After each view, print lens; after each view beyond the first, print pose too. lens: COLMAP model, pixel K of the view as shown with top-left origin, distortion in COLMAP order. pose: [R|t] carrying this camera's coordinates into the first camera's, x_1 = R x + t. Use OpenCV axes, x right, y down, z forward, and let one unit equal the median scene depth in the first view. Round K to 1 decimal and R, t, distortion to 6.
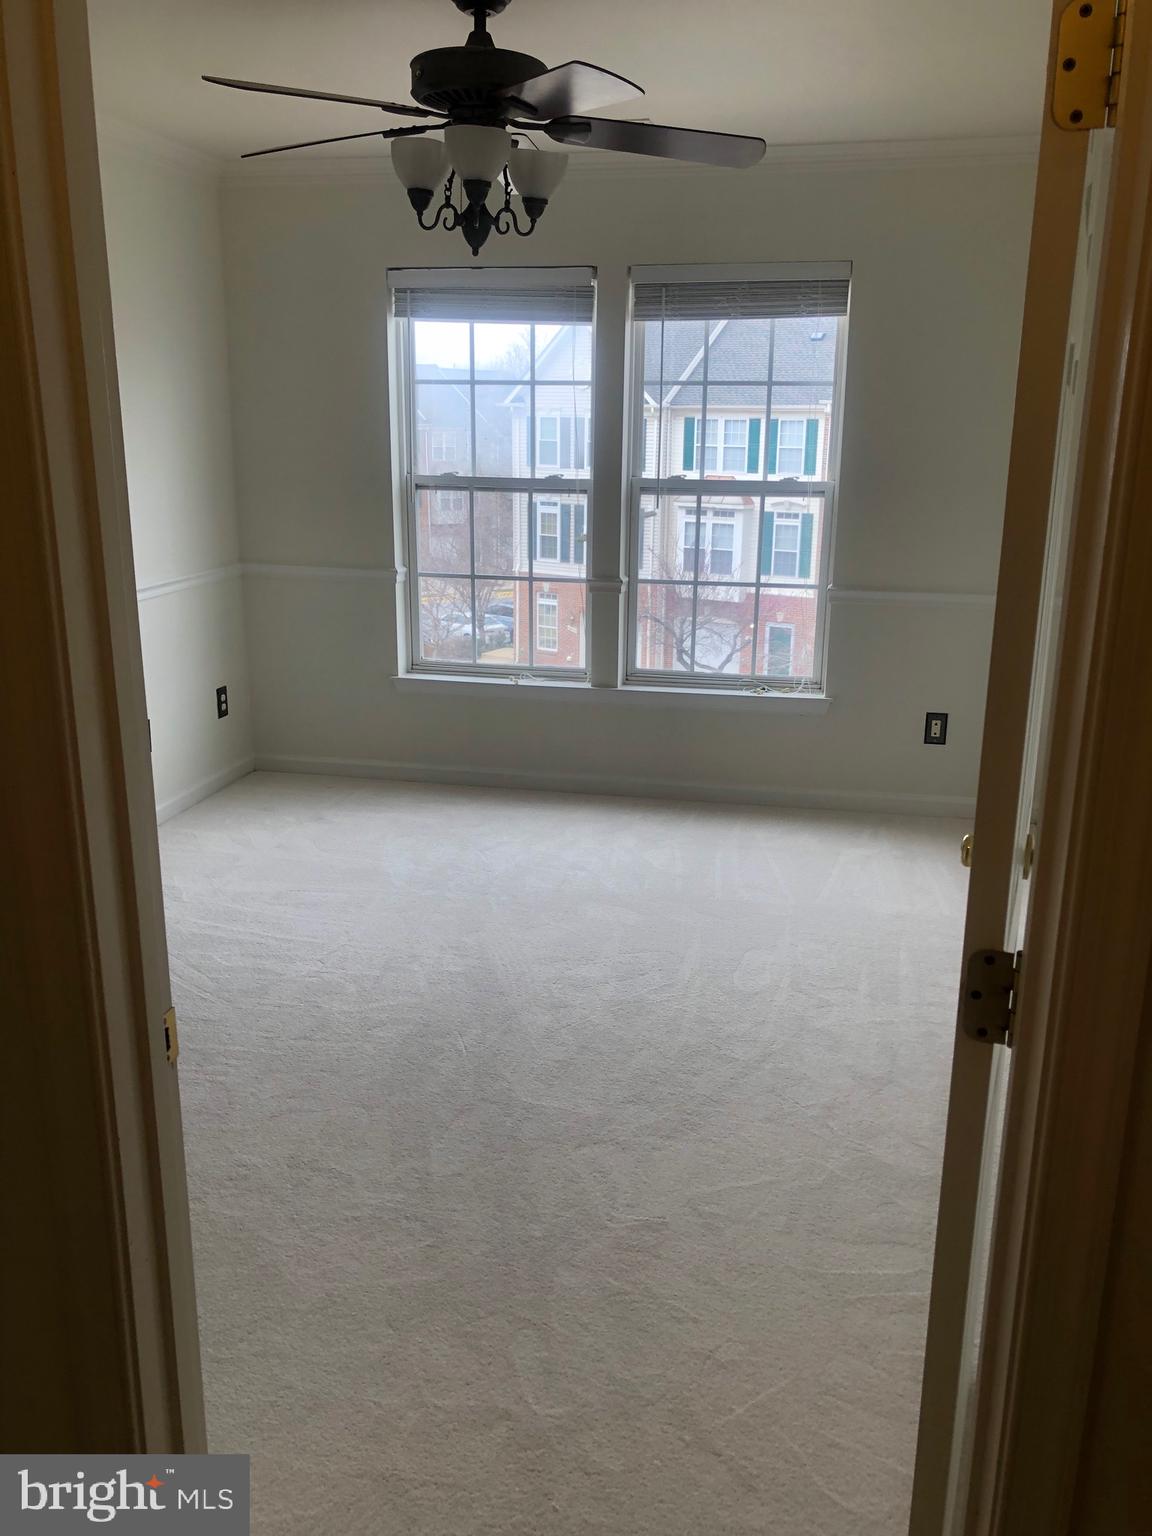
lens RADIAL K [[1256.2, 0, 584.5], [0, 1256.2, 771.4], [0, 0, 1]] dist [0.056618, -0.067322]
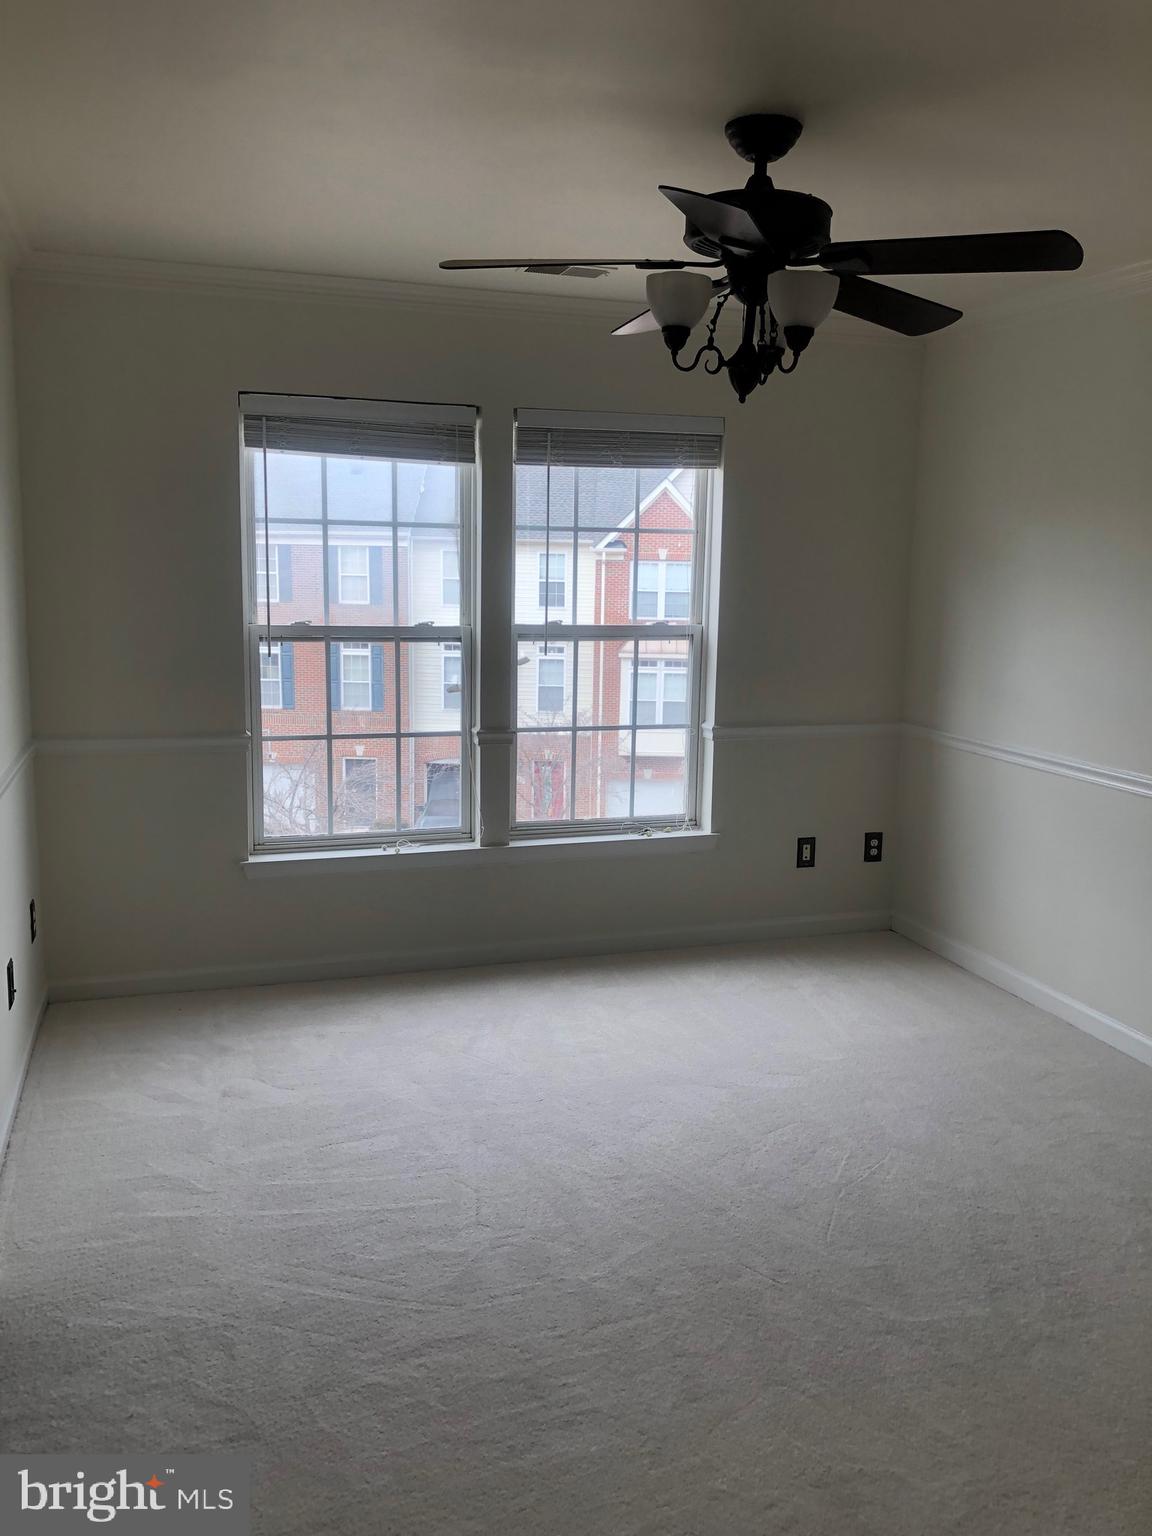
lens RADIAL K [[1256.2, 0, 585.5], [0, 1256.2, 764.7], [0, 0, 1]] dist [0.056618, -0.067322]
pose [[0.866992, -0.075846, 0.492516, -0.401671], [0.126131, 0.989566, -0.069644, -0.057995], [-0.482094, 0.122502, 0.867513, 0.174592]]
